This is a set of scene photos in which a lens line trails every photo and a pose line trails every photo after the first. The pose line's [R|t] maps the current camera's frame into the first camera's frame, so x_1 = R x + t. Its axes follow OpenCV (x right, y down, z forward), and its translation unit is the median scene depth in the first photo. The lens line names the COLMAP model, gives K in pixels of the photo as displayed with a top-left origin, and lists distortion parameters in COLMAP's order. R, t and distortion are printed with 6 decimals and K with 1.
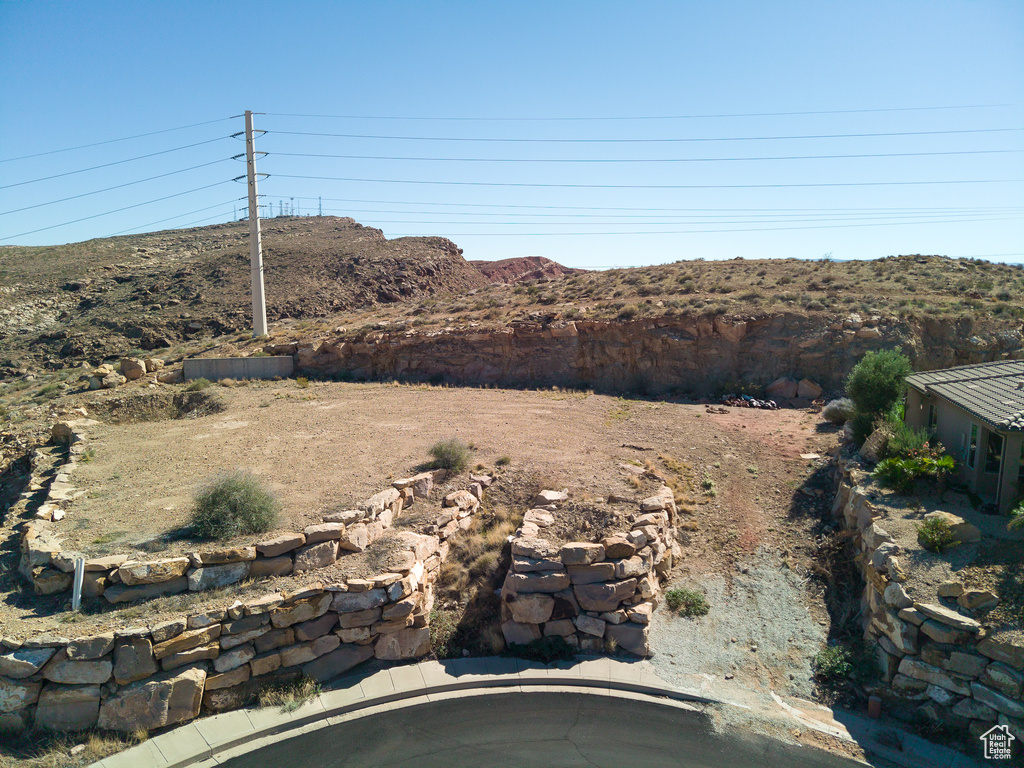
lens RADIAL K [[695.5, 0, 515.6], [0, 695.5, 383.3], [0, 0, 1]] dist [0.034374, -0.027485]
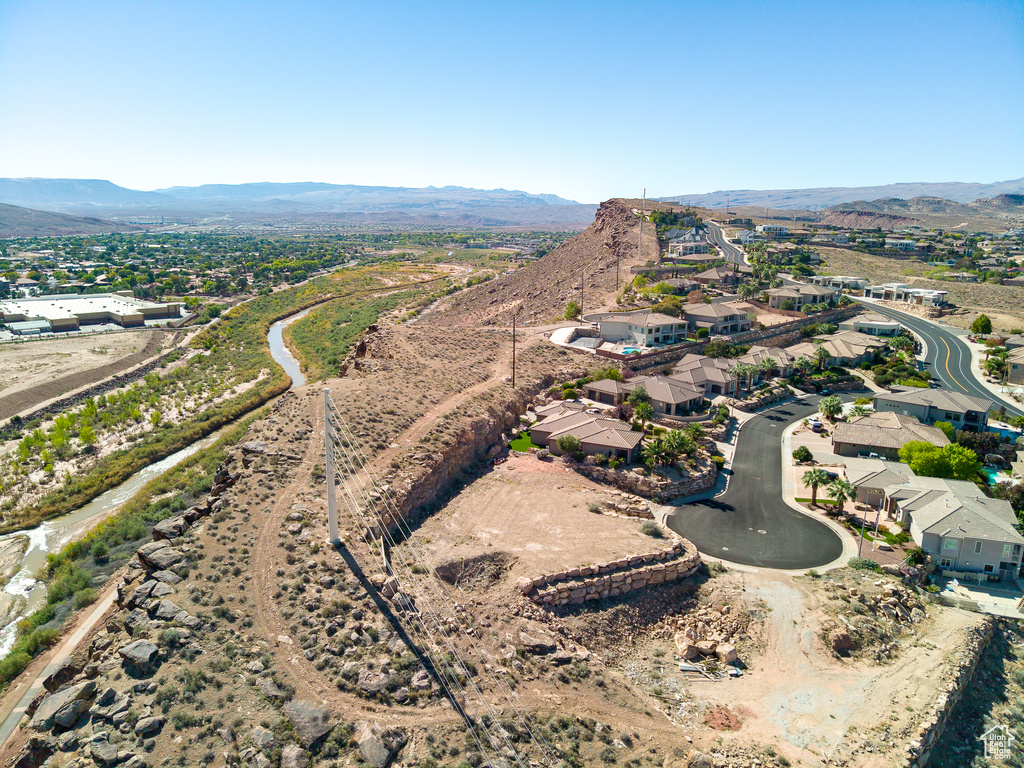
lens RADIAL K [[695.5, 0, 514.6], [0, 695.5, 388.0], [0, 0, 1]] dist [0.034374, -0.027485]
pose [[0.081413, -0.247739, 0.965400, -1.990690], [0.124603, 0.963546, 0.236755, -0.798668], [-0.988861, 0.101017, 0.109315, 0.592202]]
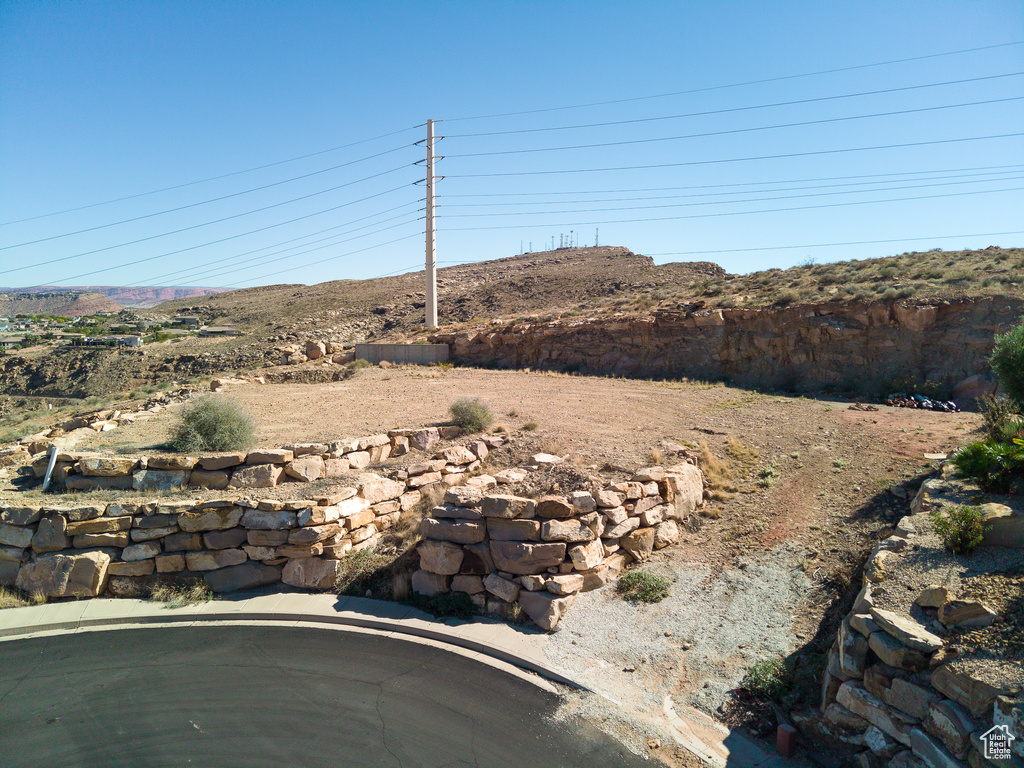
lens RADIAL K [[695.5, 0, 513.4], [0, 695.5, 384.0], [0, 0, 1]] dist [0.034374, -0.027485]
pose [[0.923847, 0.042317, -0.380416, 0.199403], [-0.057992, 0.997871, -0.029833, 0.053205], [0.378344, 0.049622, 0.924334, 0.083723]]
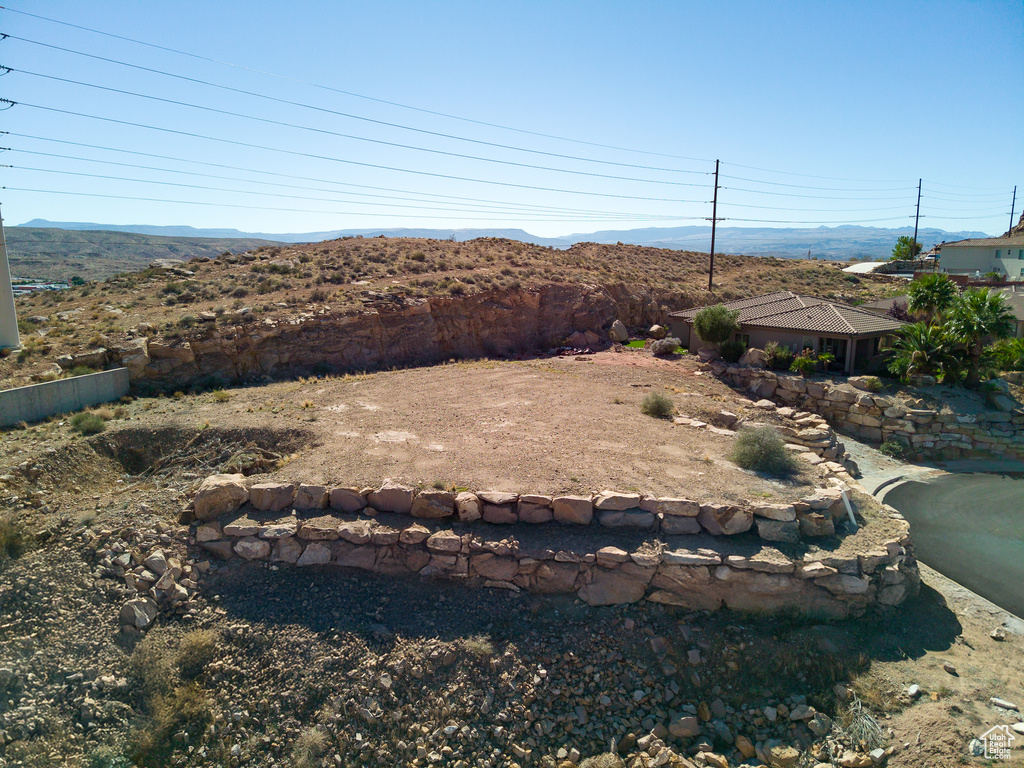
lens RADIAL K [[695.5, 0, 519.2], [0, 695.5, 376.3], [0, 0, 1]] dist [0.034374, -0.027485]
pose [[0.566880, -0.142186, 0.811437, -0.789546], [0.109560, 0.989255, 0.096805, -0.064506], [-0.816482, 0.034024, 0.576367, 0.290763]]
